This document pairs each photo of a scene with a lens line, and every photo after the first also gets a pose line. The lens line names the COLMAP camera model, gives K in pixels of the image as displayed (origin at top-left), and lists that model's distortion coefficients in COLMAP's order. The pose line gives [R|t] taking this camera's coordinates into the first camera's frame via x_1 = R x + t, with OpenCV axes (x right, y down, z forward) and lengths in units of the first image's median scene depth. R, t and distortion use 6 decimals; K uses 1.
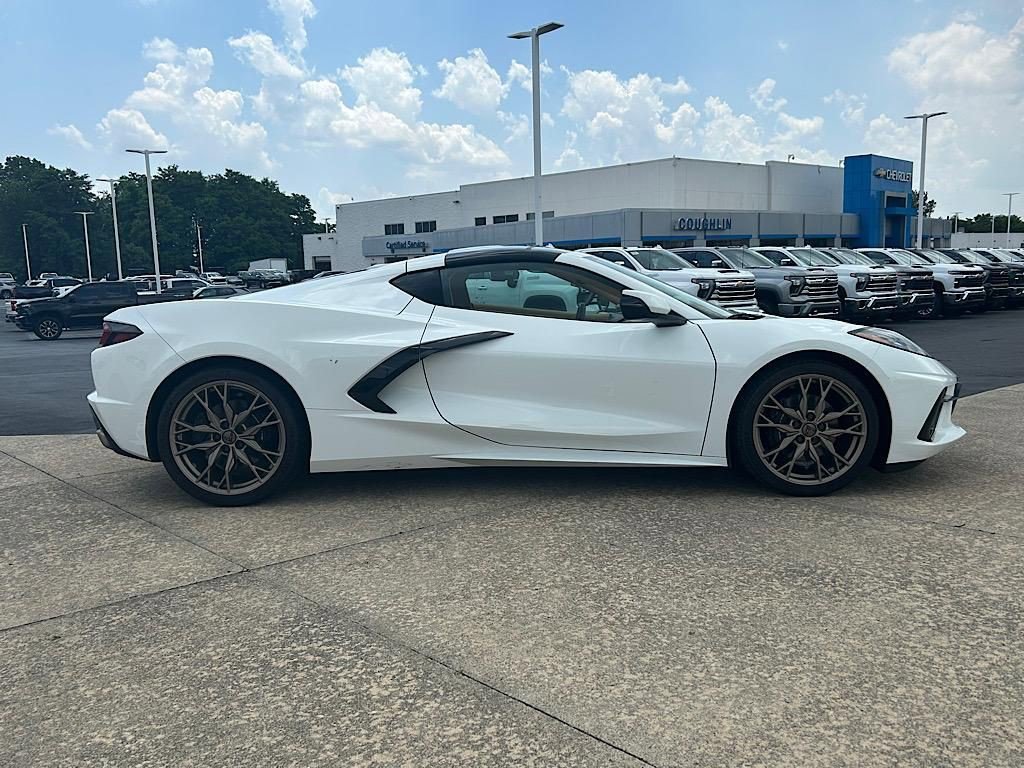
lens RADIAL K [[847.5, 0, 494.3], [0, 847.5, 385.6], [0, 0, 1]] dist [0.093472, -0.165357]
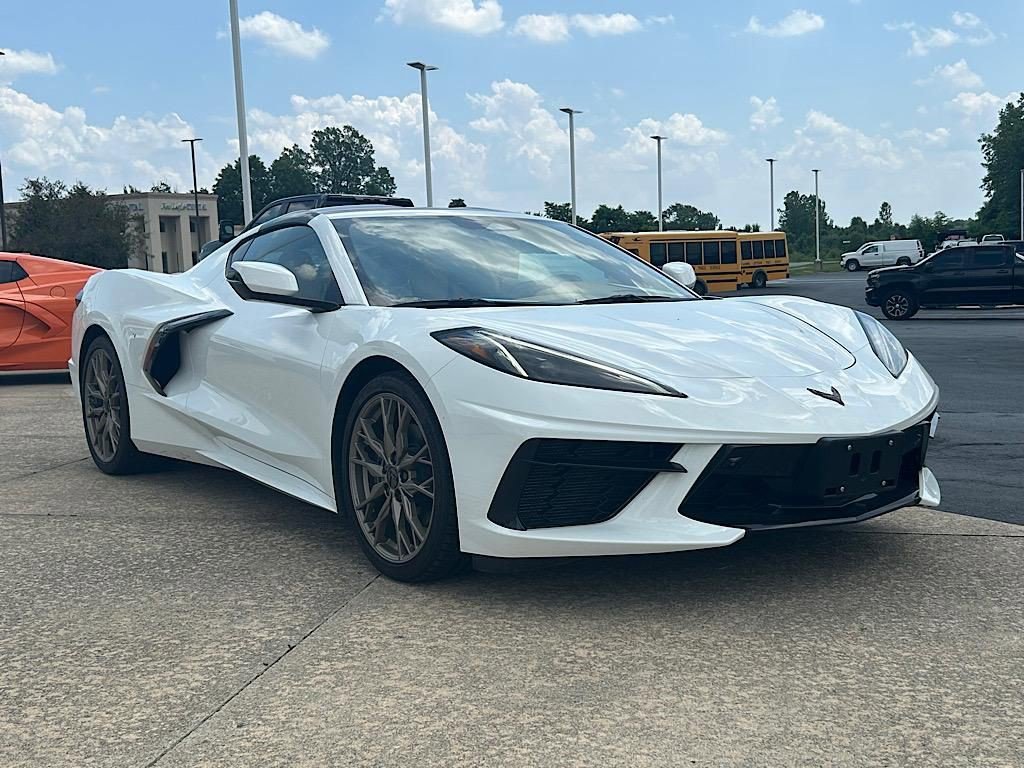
lens RADIAL K [[1173.6, 0, 530.4], [0, 1173.6, 383.0], [0, 0, 1]] dist [0.136785, -0.314632]
pose [[0.626840, 0.082286, -0.774790, 1.102253], [-0.085299, 0.995678, 0.036735, -0.061108], [0.774465, 0.043062, 0.631150, 0.499820]]
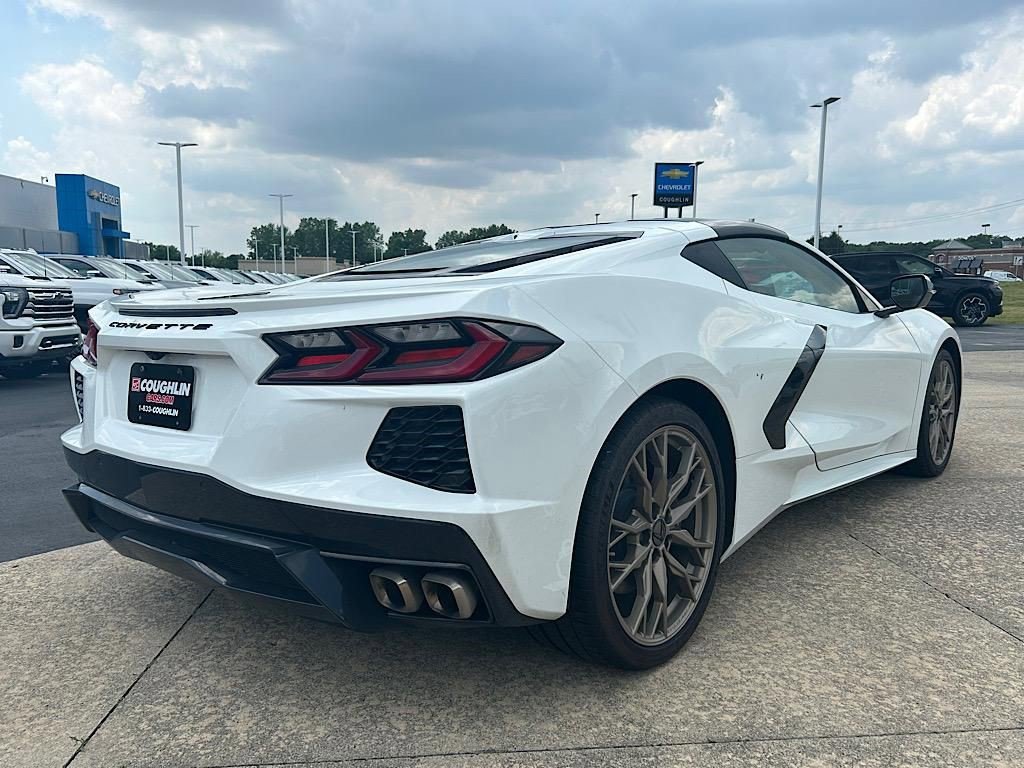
lens RADIAL K [[827.4, 0, 481.0], [0, 827.4, 383.9], [0, 0, 1]] dist [0.064923, -0.075936]
pose [[0.633014, -0.068132, 0.771136, -0.779989], [0.086903, 0.996077, 0.016668, -0.050329], [-0.769247, 0.056463, 0.636452, 0.757036]]
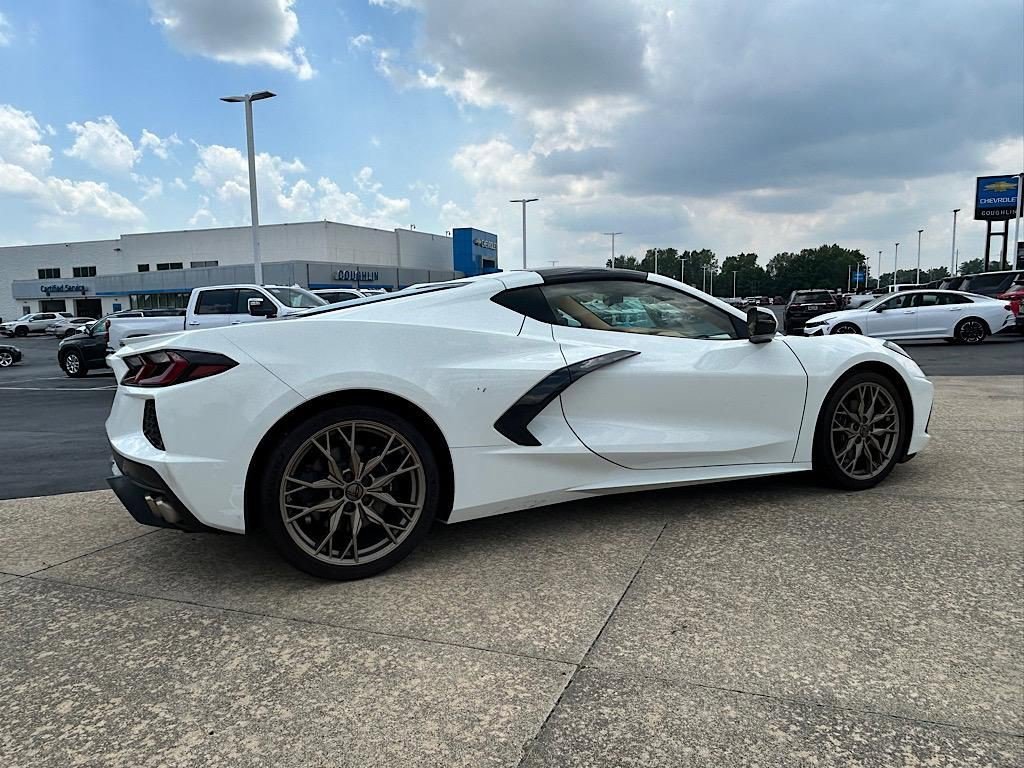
lens RADIAL K [[698.5, 0, 481.4], [0, 698.5, 385.6], [0, 0, 1]] dist [0.011096, -0.026201]
pose [[0.903130, -0.041887, 0.427319, -0.480870], [0.055742, 0.998246, -0.019958, -0.018495], [-0.425734, 0.041844, 0.903881, 0.363410]]
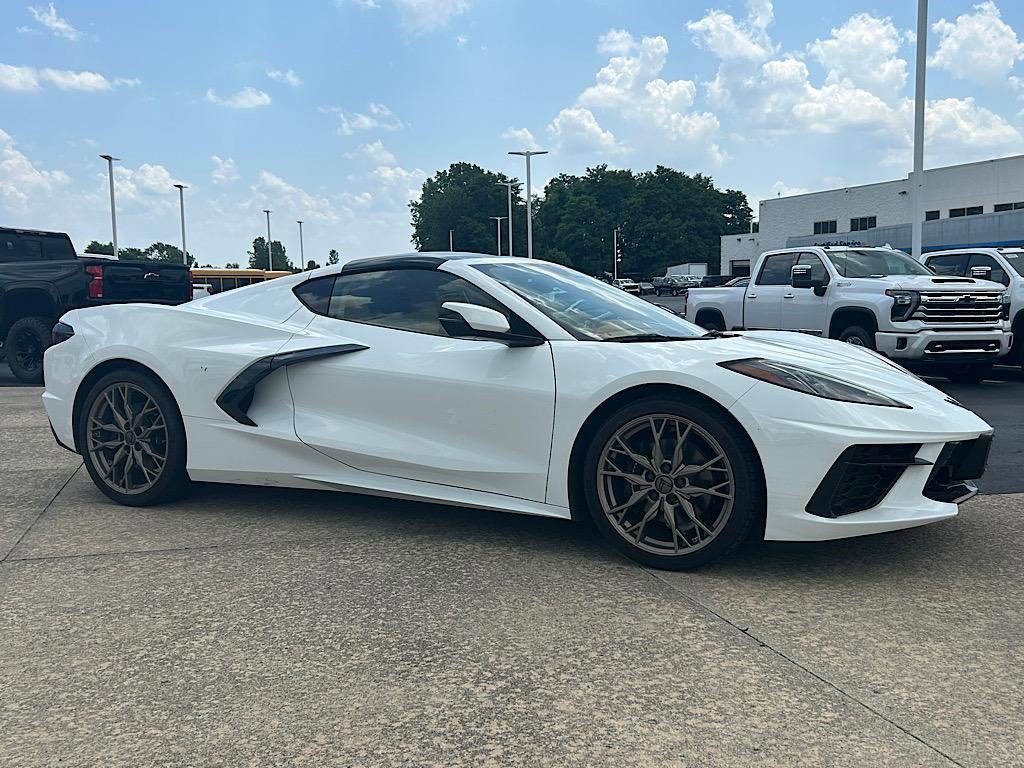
lens RADIAL K [[967.4, 0, 508.6], [0, 967.4, 382.8], [0, 0, 1]] dist [0.075162, -0.117826]
pose [[0.905391, 0.053322, -0.421217, 0.595579], [-0.063906, 0.997895, -0.011039, -0.022026], [0.419742, 0.036913, 0.906893, 0.127446]]
